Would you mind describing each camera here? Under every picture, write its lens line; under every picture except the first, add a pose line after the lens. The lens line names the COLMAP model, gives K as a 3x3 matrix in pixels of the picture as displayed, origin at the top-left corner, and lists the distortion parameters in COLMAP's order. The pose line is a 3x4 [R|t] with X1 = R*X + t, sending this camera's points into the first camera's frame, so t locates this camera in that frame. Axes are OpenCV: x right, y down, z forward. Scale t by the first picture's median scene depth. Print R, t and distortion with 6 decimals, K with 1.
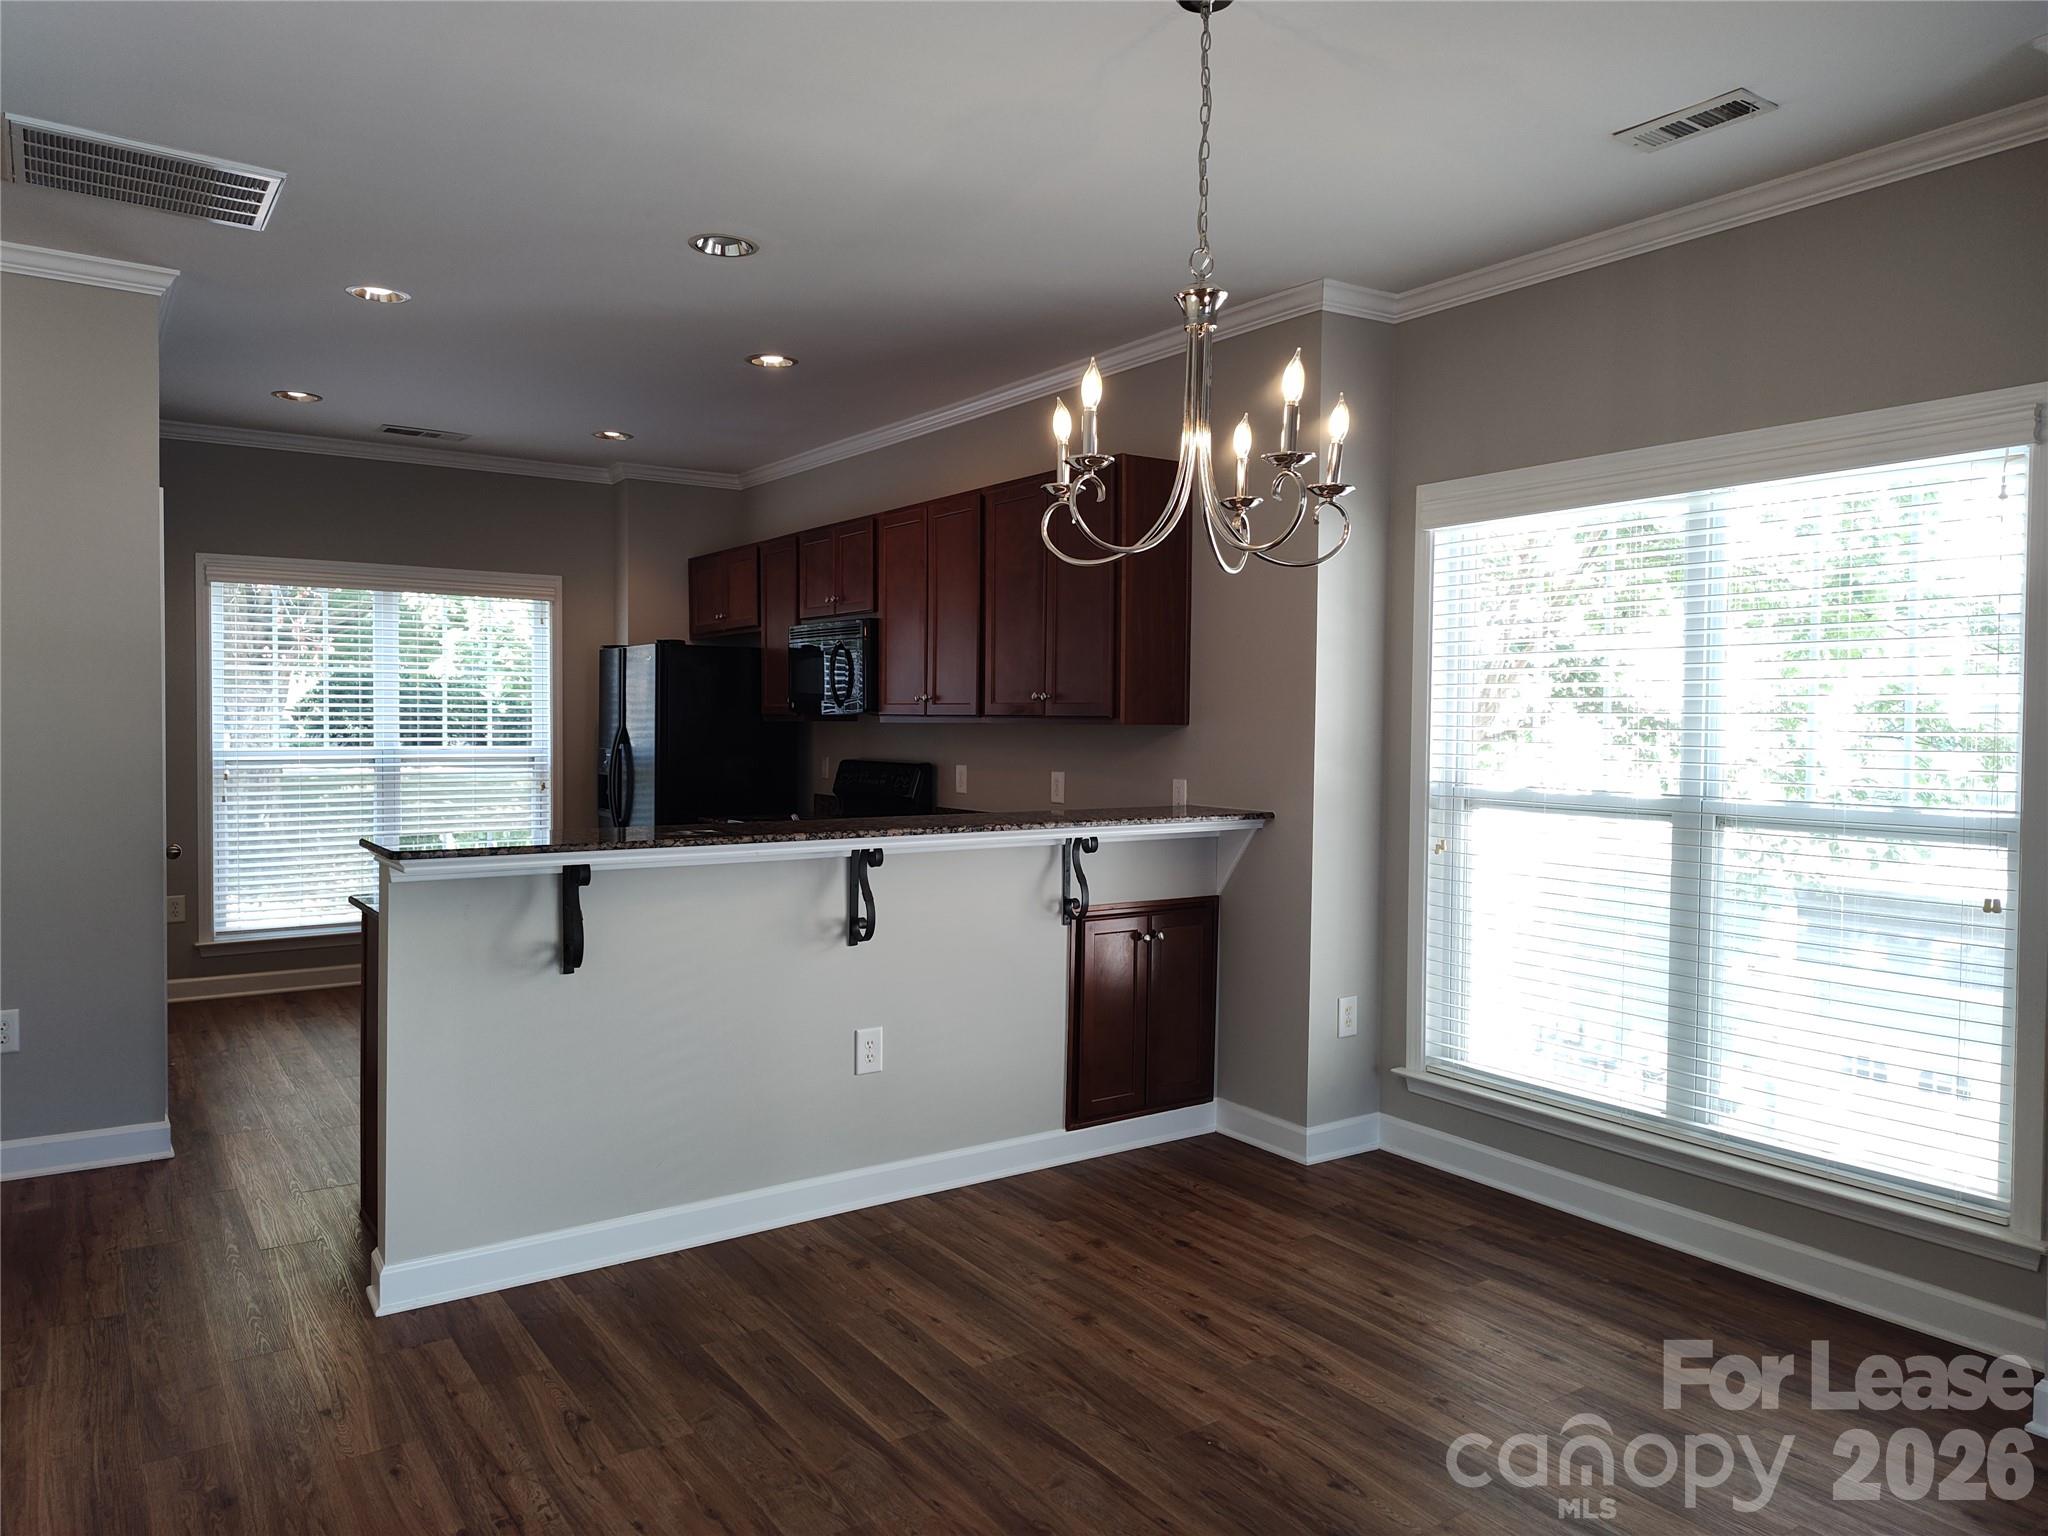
lens RADIAL K [[1393.2, 0, 1027.2], [0, 1393.2, 760.1], [0, 0, 1]] dist [0.045301, -0.050535]
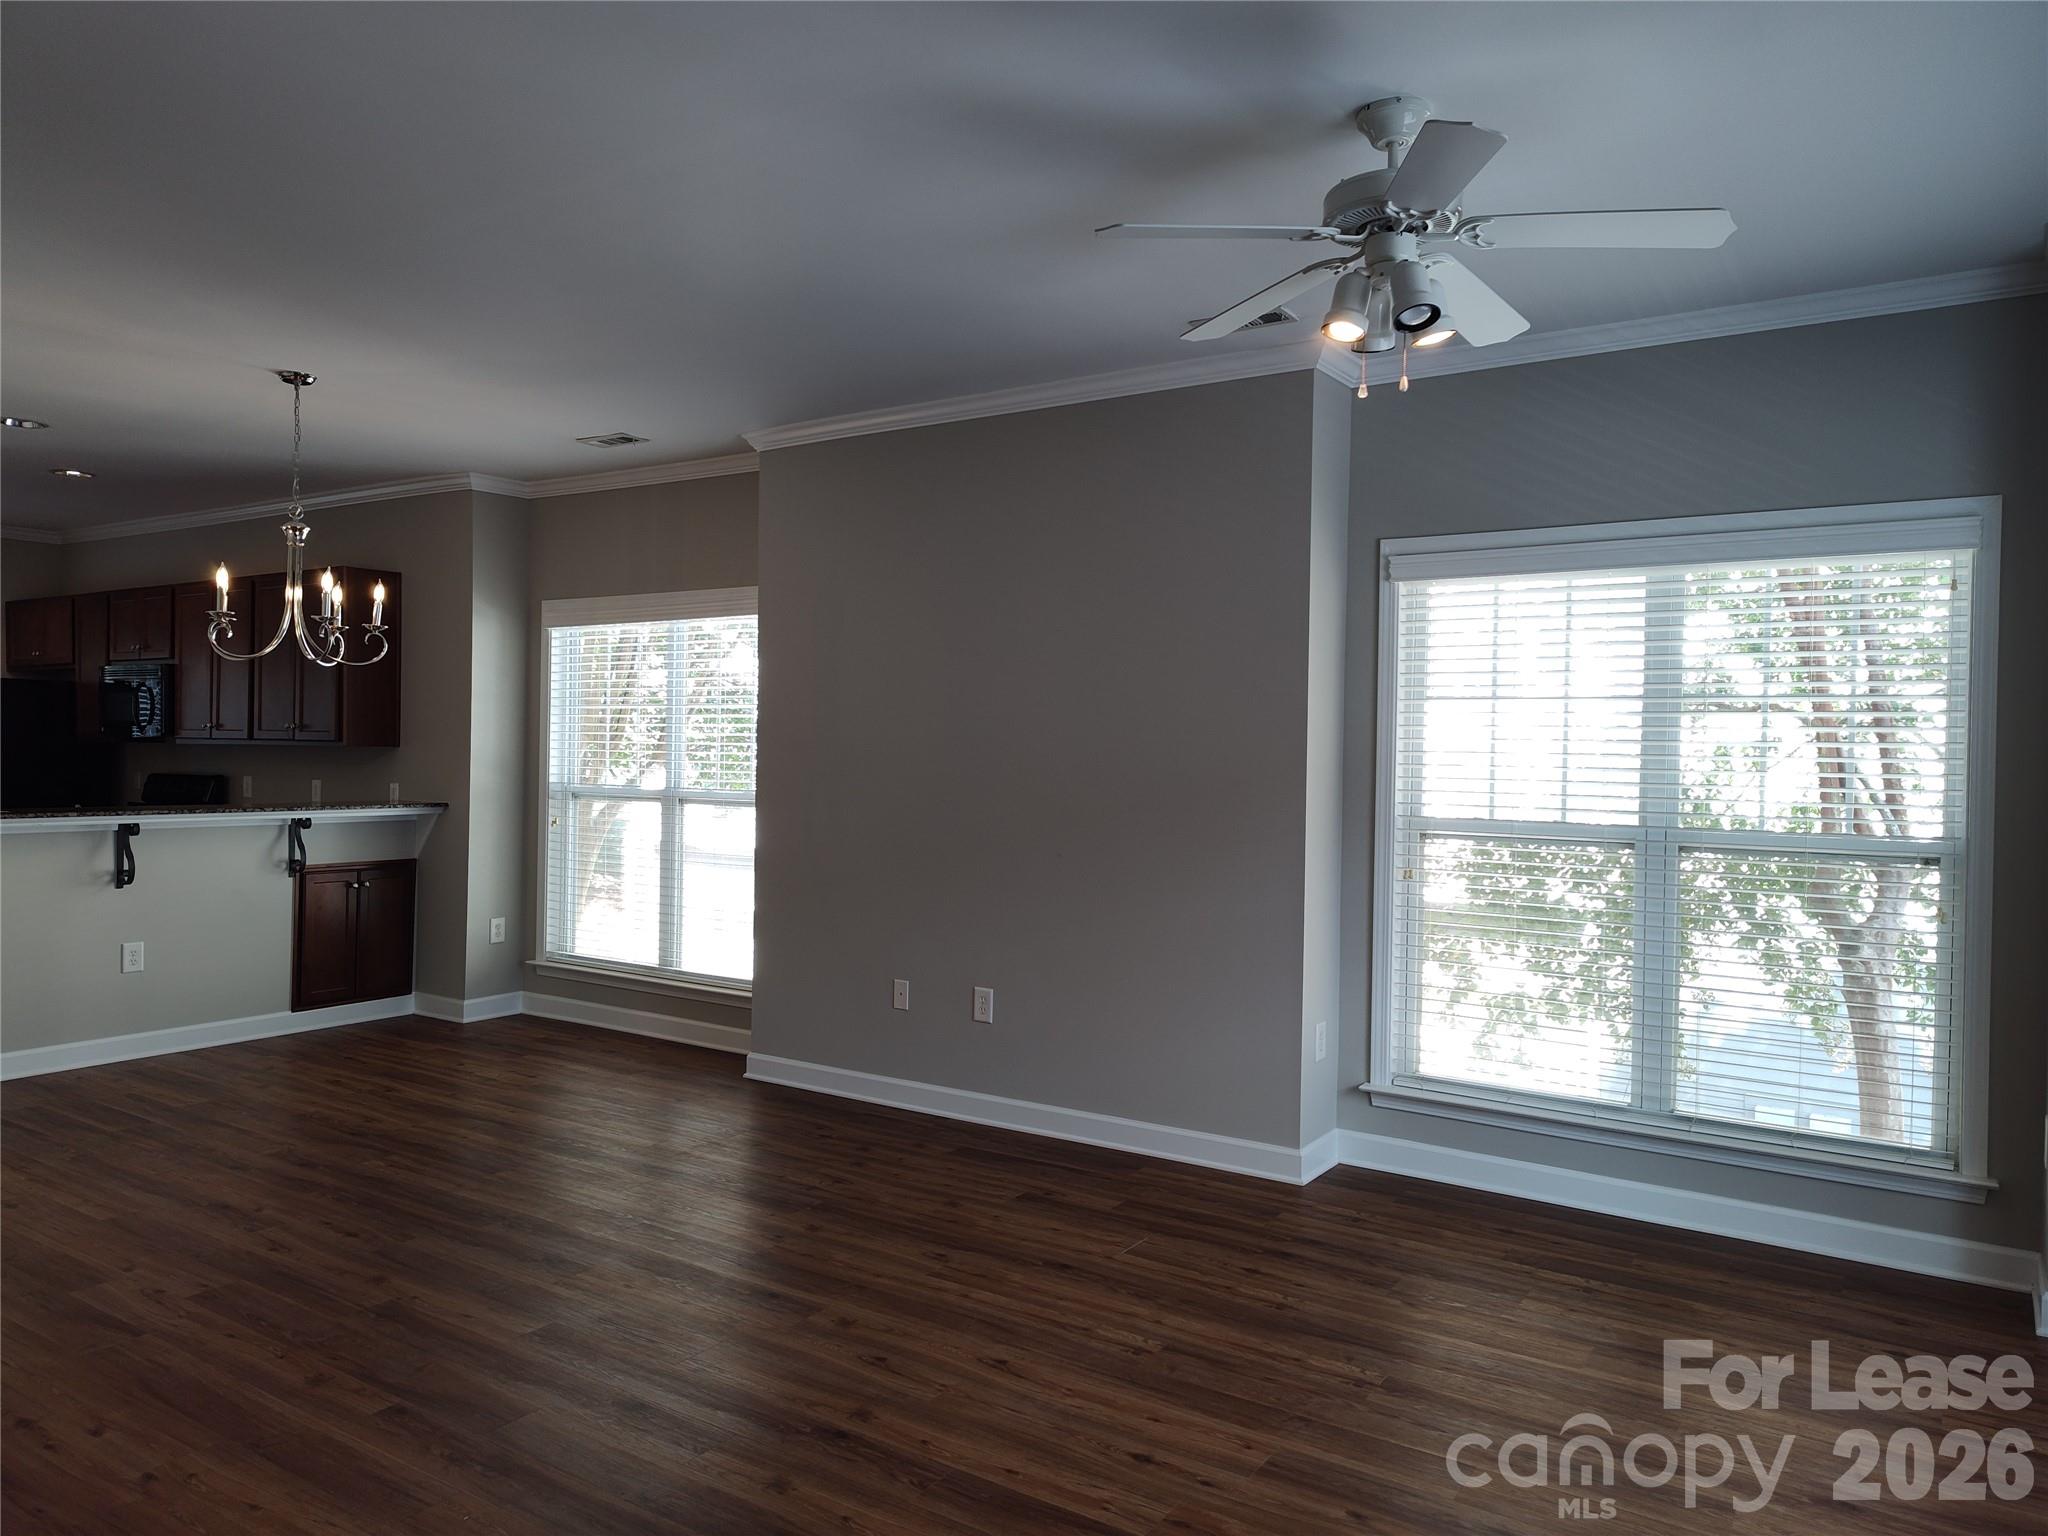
lens RADIAL K [[1357.6, 0, 1024.0], [0, 1357.6, 768.0], [0, 0, 1]] dist [0.058671, -0.076297]
pose [[0.924976, 0.001705, 0.380022, 0.194695], [0.003414, 0.999912, -0.012798, 0.020743], [-0.380010, 0.013136, 0.924889, -0.680049]]
